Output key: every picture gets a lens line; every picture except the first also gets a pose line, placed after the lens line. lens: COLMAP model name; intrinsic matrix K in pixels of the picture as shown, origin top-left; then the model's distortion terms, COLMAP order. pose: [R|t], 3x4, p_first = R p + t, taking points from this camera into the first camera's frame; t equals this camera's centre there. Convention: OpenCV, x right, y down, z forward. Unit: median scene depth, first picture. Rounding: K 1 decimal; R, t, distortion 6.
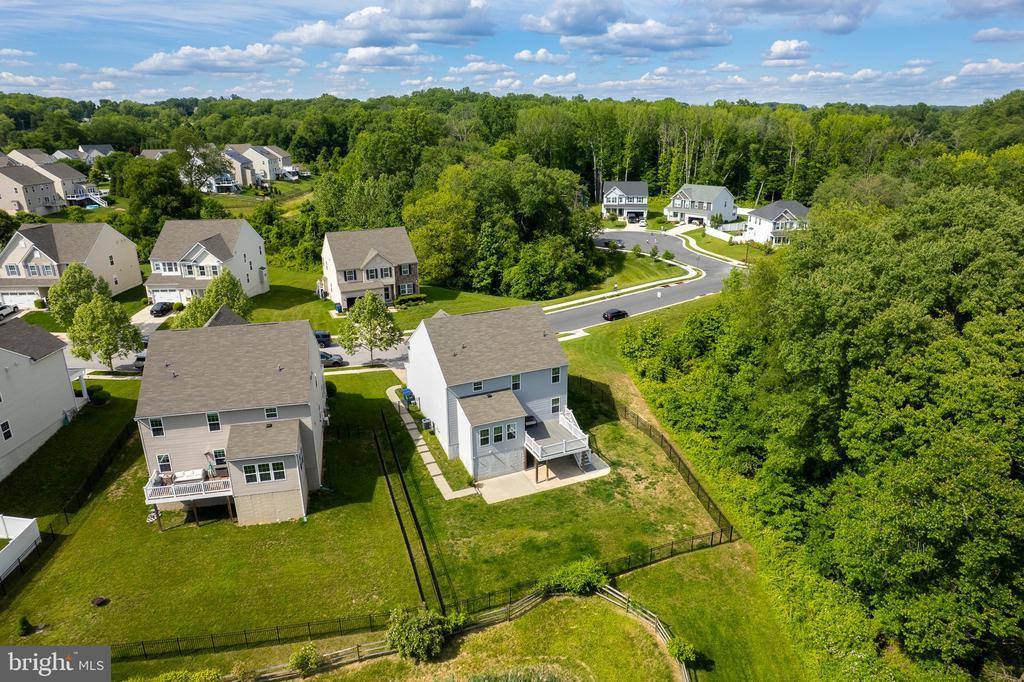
lens RADIAL K [[657.0, 0, 514.0], [0, 657.0, 339.1], [0, 0, 1]] dist [-0.078069, 0.066251]
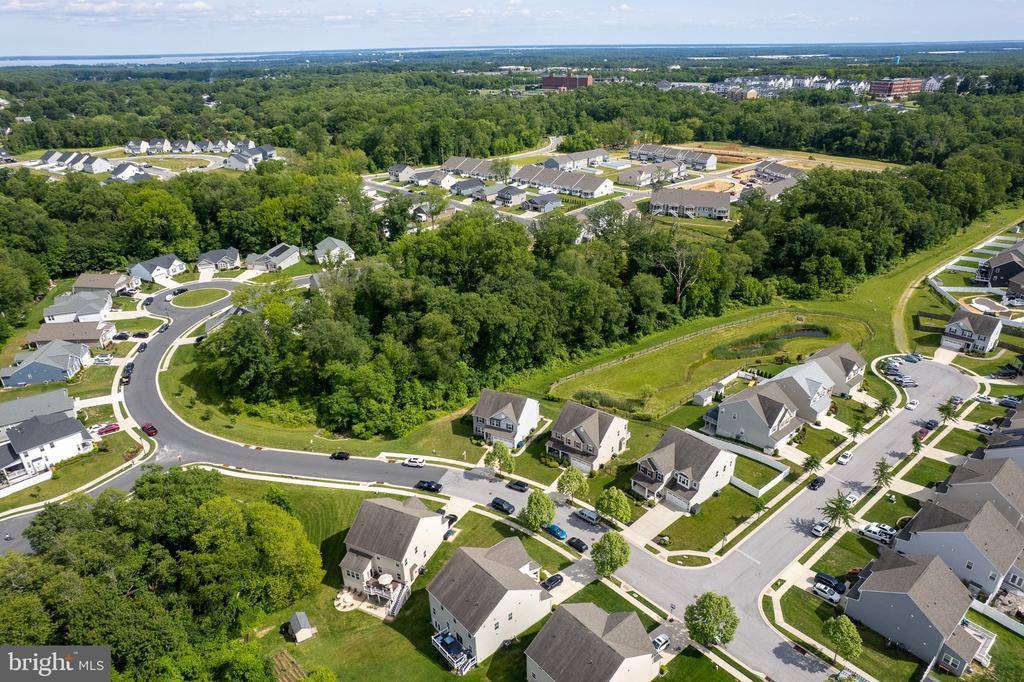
lens RADIAL K [[657.0, 0, 514.0], [0, 657.0, 339.1], [0, 0, 1]] dist [-0.078069, 0.066251]
pose [[-0.645526, -0.300353, 0.702199, -1.725497], [0.268273, 0.771662, 0.576686, -1.600661], [-0.715070, 0.560647, -0.417551, 1.837899]]
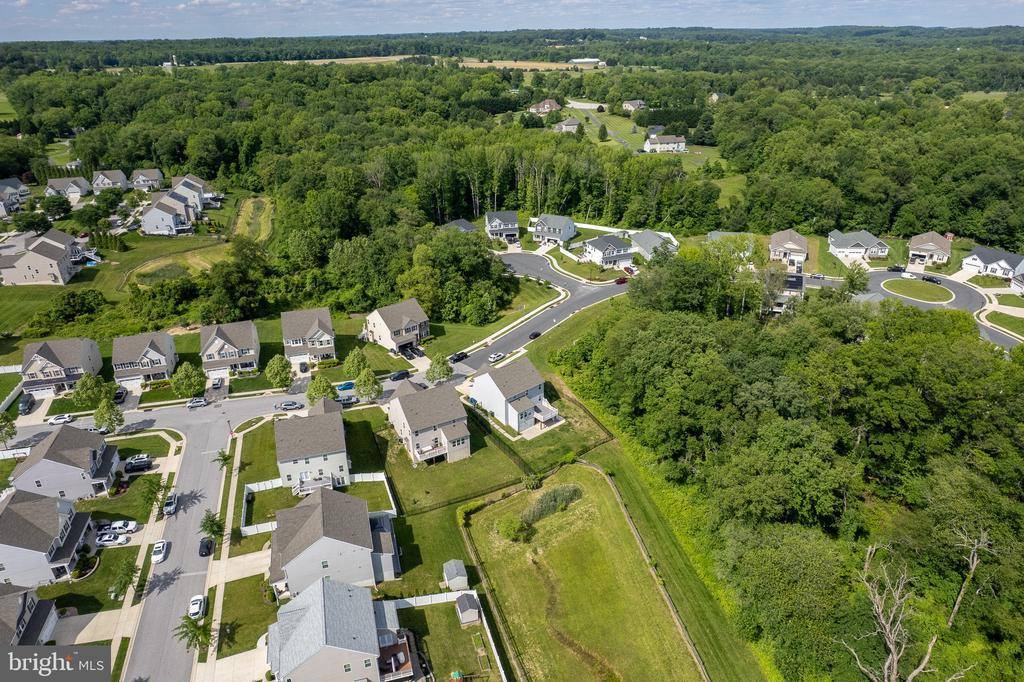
lens RADIAL K [[657.0, 0, 514.0], [0, 657.0, 339.1], [0, 0, 1]] dist [-0.078069, 0.066251]
pose [[0.960433, -0.124314, 0.249227, -0.594445], [0.095264, 0.987515, 0.125457, -0.420905], [-0.261712, -0.096751, 0.960285, -1.288647]]
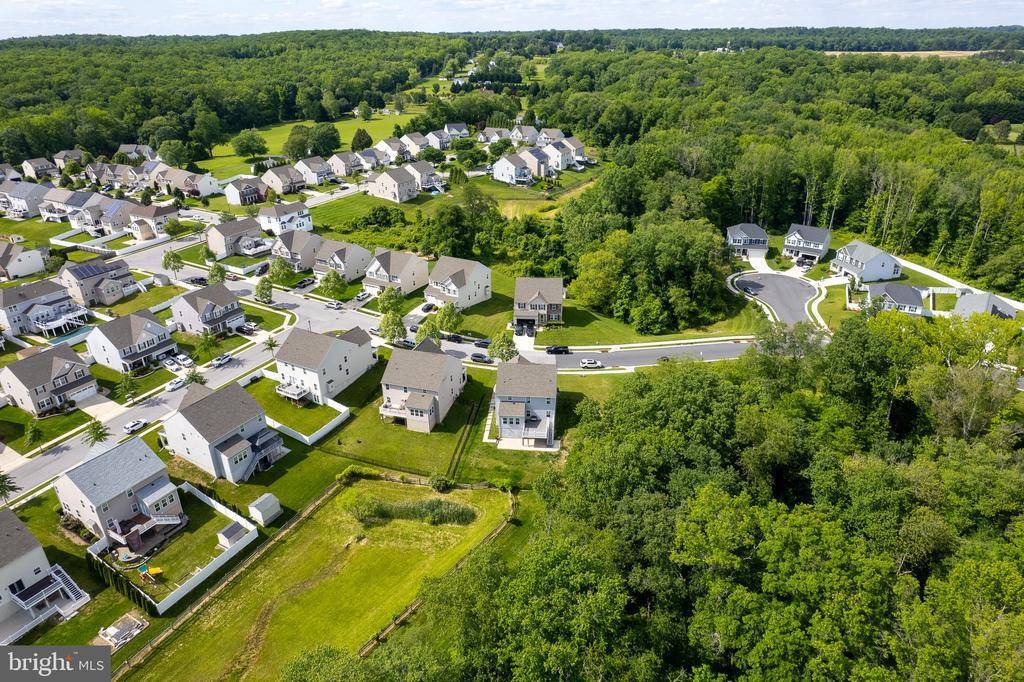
lens RADIAL K [[657.0, 0, 514.0], [0, 657.0, 339.1], [0, 0, 1]] dist [-0.078069, 0.066251]
pose [[0.865392, 0.213421, -0.453374, 0.833425], [-0.156787, 0.974661, 0.159540, -0.434809], [0.475936, -0.066981, 0.876926, -0.861049]]
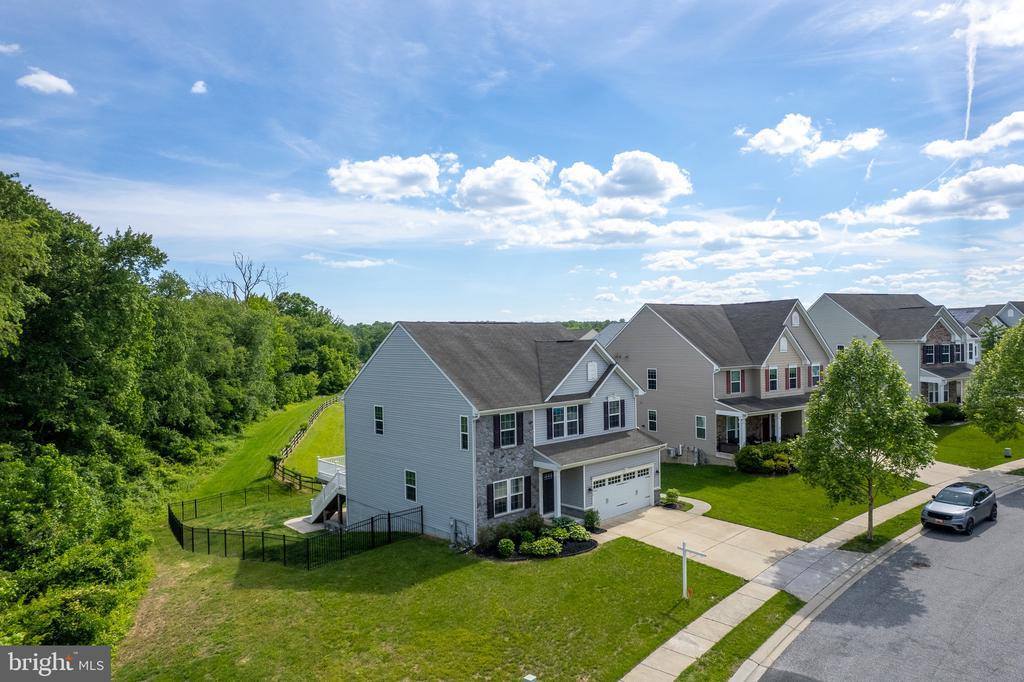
lens RADIAL K [[657.0, 0, 514.0], [0, 657.0, 339.1], [0, 0, 1]] dist [-0.078069, 0.066251]
pose [[-0.948183, 0.028959, -0.316403, 0.114609], [-0.074591, 0.947717, 0.310271, -0.207331], [0.308846, 0.317795, -0.896449, 1.477448]]
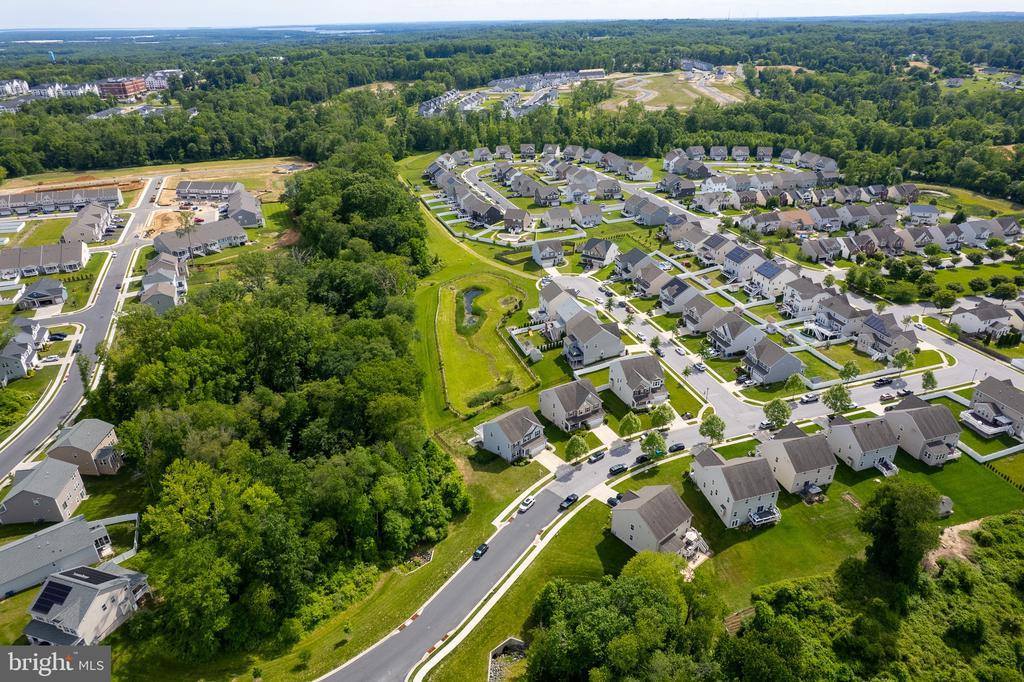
lens RADIAL K [[657.0, 0, 514.0], [0, 657.0, 339.1], [0, 0, 1]] dist [-0.078069, 0.066251]
pose [[-0.958968, 0.146185, -0.242920, 0.576716], [-0.070941, 0.705838, 0.704812, -2.220759], [0.274495, 0.693125, -0.666506, 2.583266]]
